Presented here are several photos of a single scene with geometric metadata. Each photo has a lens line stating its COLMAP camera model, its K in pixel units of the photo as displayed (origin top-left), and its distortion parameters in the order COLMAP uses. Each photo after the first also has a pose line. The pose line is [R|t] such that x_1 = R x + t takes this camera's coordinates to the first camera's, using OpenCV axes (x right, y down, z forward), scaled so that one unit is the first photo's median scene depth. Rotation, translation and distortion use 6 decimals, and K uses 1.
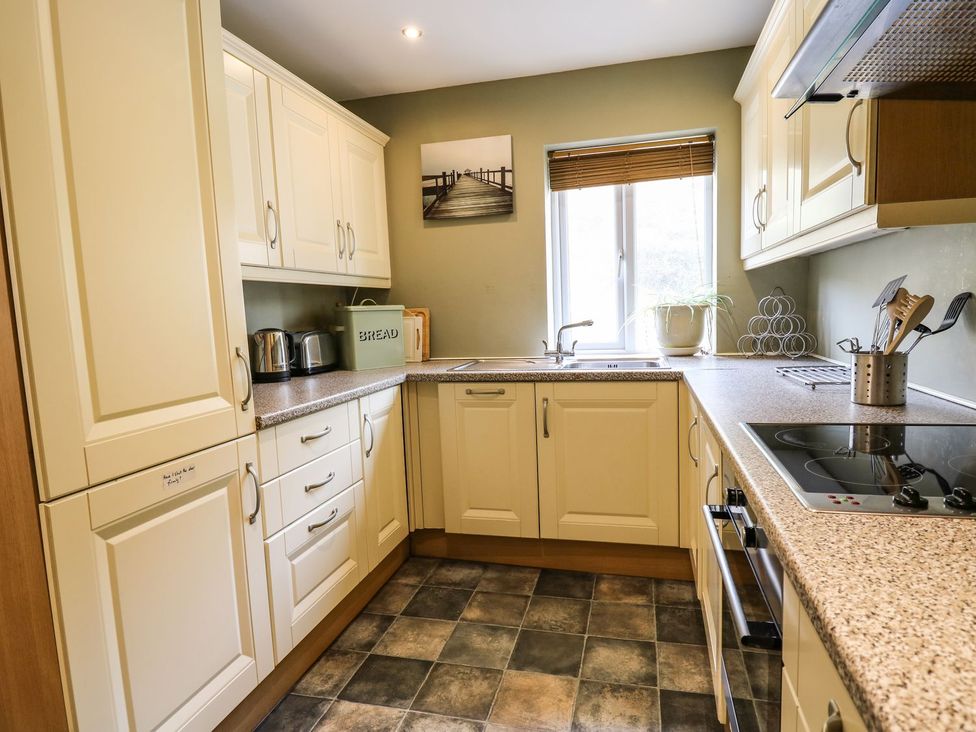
lens RADIAL K [[559.3, 0, 518.8], [0, 559.3, 366.8], [0, 0, 1]] dist [0.022157, -0.000187]
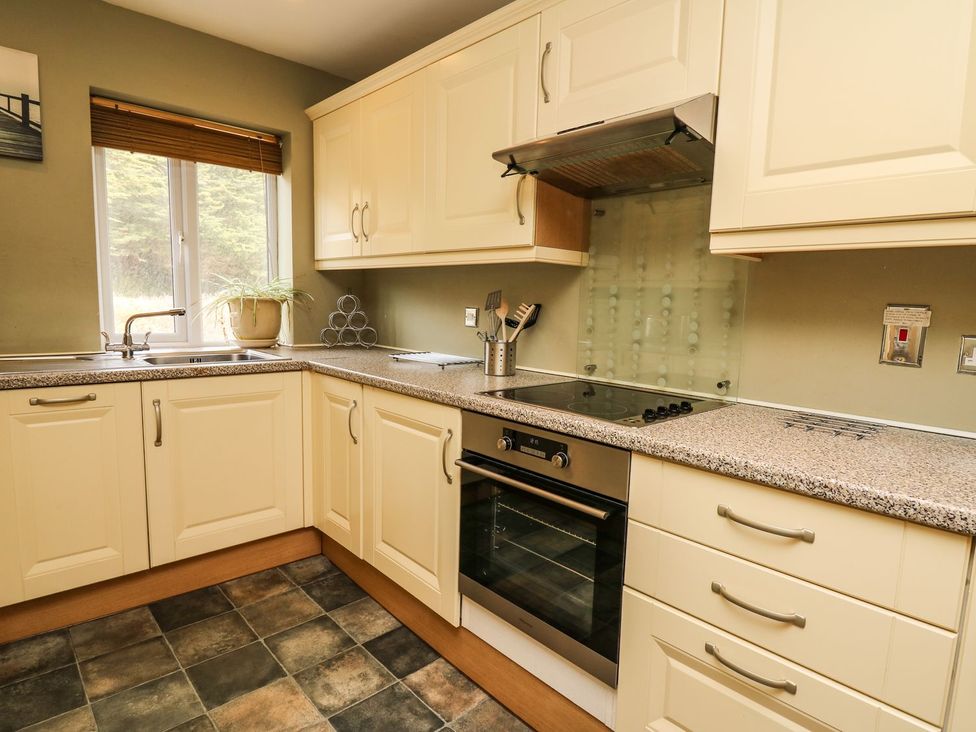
lens RADIAL K [[534.4, 0, 488.0], [0, 534.4, 366.0], [0, 0, 1]] dist [0.020834, -0.011279]
pose [[0.582453, -0.044699, 0.811635, -0.325144], [0.036878, 0.998912, 0.028549, 0.000625], [-0.812028, 0.013303, 0.583467, 0.125323]]
